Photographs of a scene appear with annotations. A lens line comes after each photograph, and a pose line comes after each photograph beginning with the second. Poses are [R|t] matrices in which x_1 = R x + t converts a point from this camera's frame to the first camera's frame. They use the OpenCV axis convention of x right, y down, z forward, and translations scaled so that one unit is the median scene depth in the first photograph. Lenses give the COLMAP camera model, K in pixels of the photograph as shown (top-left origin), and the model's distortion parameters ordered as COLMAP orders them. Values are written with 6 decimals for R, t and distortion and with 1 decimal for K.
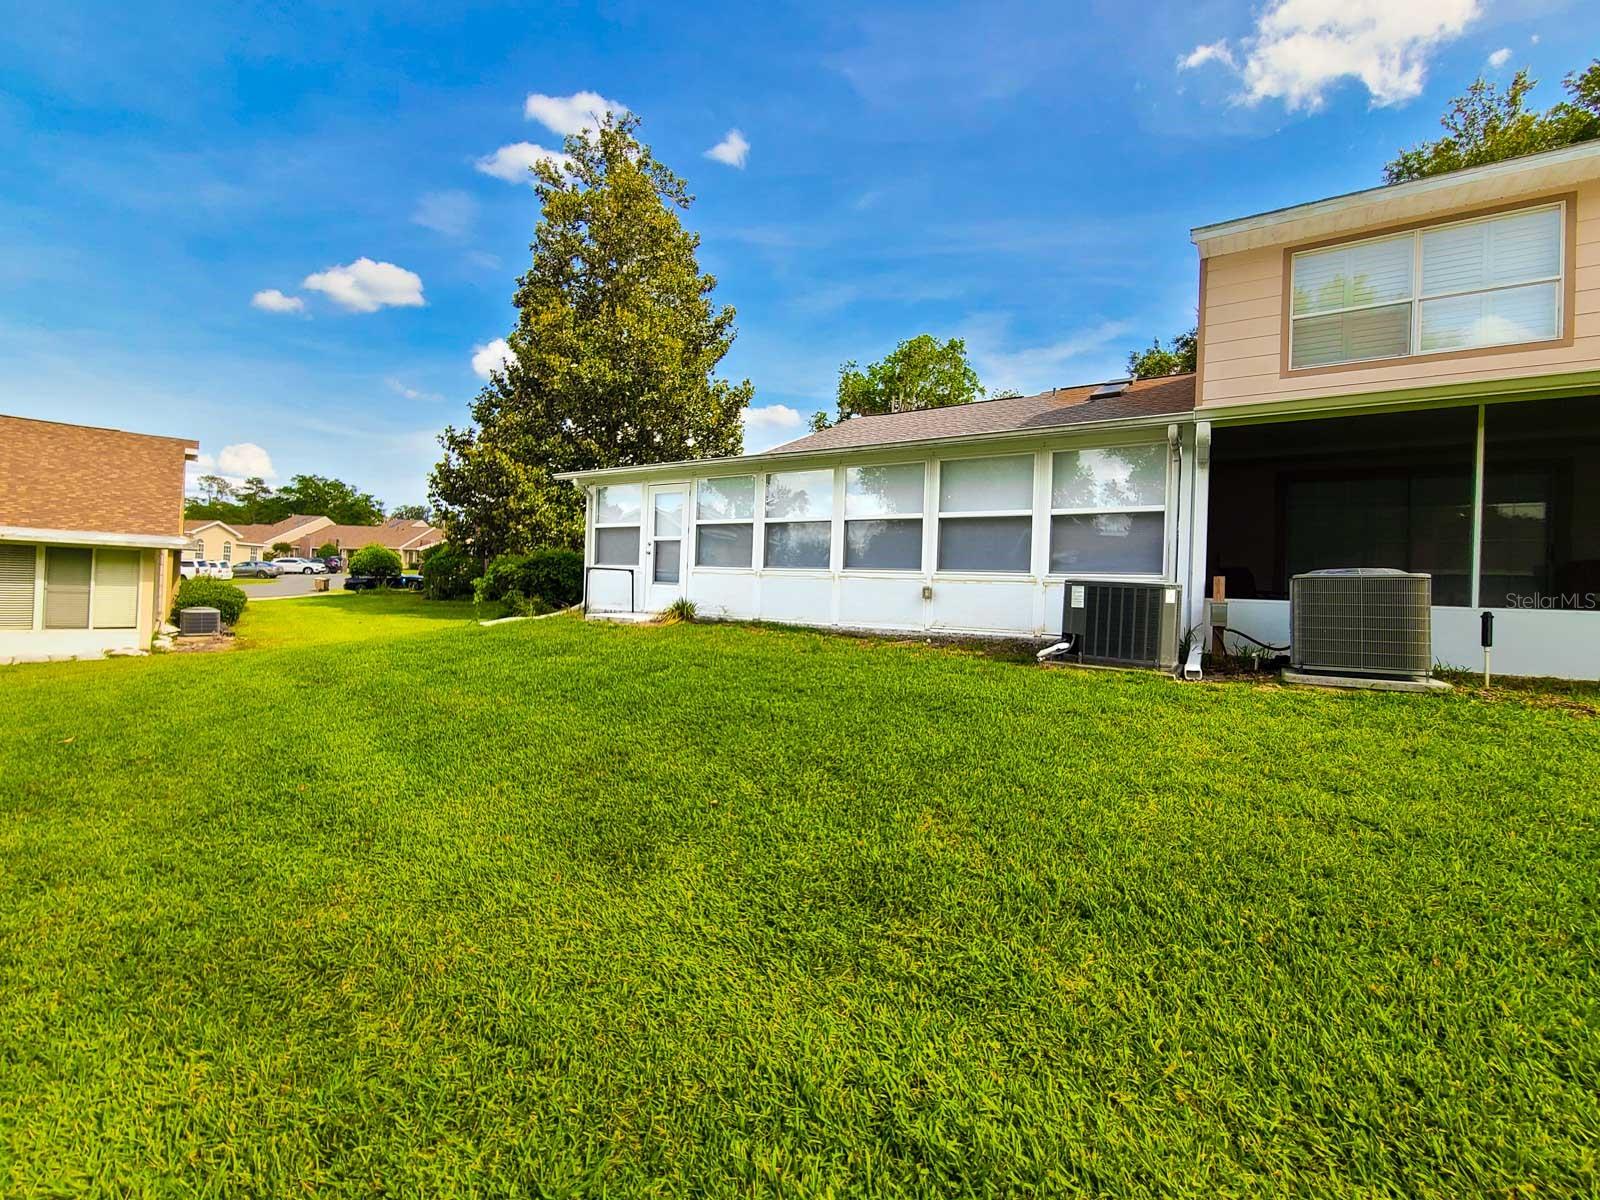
lens RADIAL K [[650.5, 0, 800.0], [0, 650.5, 600.0], [0, 0, 1]] dist [-0.010637, 0.000052]
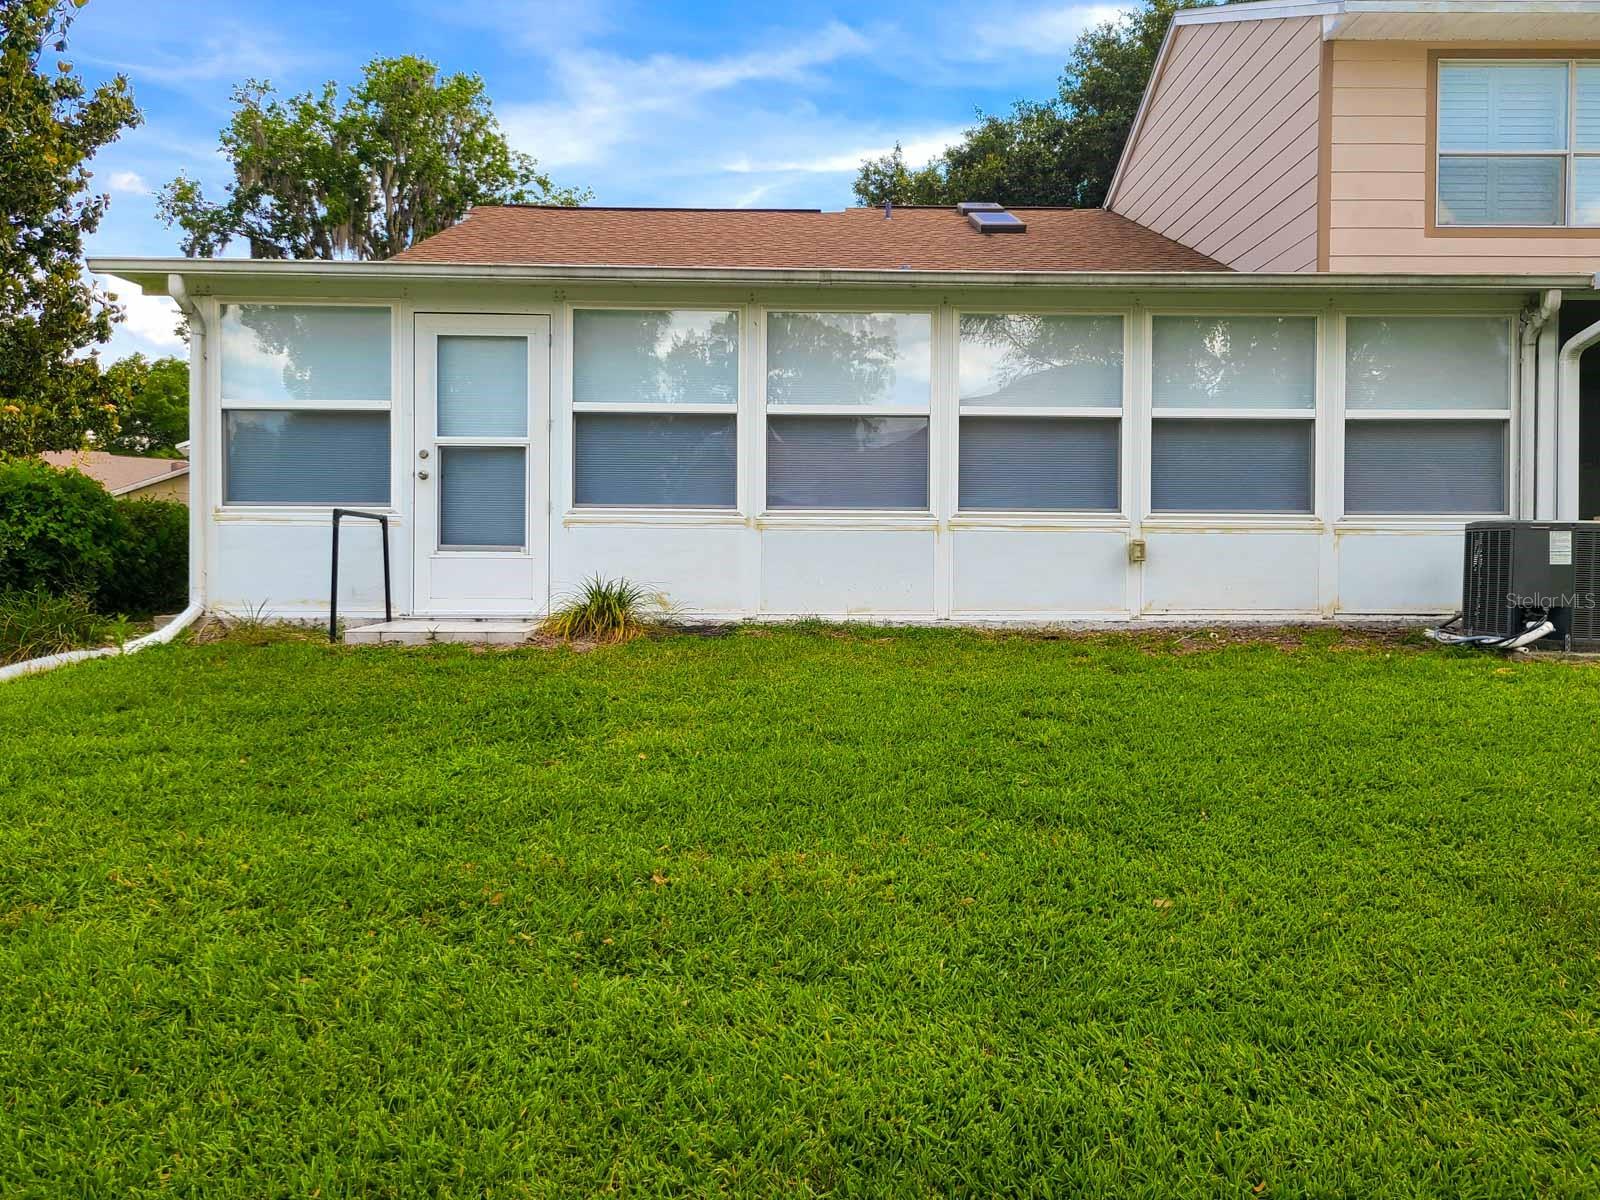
lens RADIAL K [[1164.3, 0, 797.2], [0, 1164.3, 620.7], [0, 0, 1]] dist [0.005423, -0.000208]
pose [[0.836885, -0.058777, 0.544215, -0.537152], [0.033763, 0.997868, 0.055853, -0.015953], [-0.546337, -0.028368, 0.837085, 0.286361]]
